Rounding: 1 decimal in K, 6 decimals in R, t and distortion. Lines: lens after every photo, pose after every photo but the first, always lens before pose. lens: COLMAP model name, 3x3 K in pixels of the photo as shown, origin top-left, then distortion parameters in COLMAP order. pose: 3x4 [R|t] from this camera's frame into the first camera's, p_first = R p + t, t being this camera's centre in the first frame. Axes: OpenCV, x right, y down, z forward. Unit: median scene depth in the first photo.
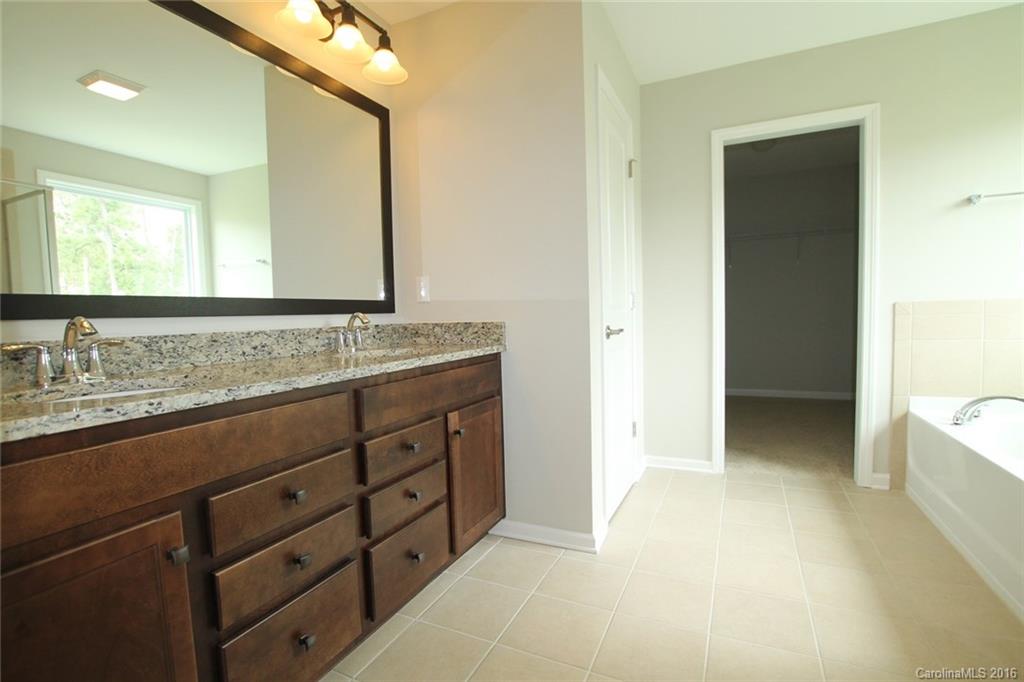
lens RADIAL K [[487.7, 0, 507.8], [0, 487.7, 343.5], [0, 0, 1]] dist [-0.029005, 0.001178]
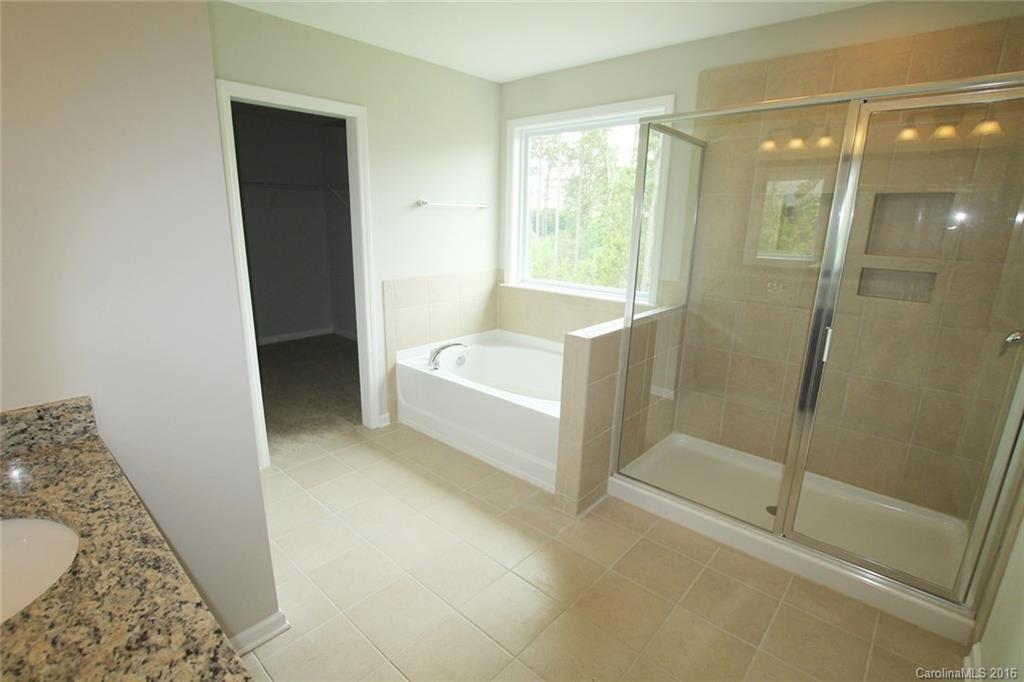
lens RADIAL K [[487.7, 0, 507.9], [0, 487.7, 343.4], [0, 0, 1]] dist [-0.029005, 0.001178]
pose [[0.273101, -0.204473, 0.940003, -0.327119], [0.032613, 0.978556, 0.203384, -0.172906], [-0.961432, -0.024888, 0.273913, 0.334029]]
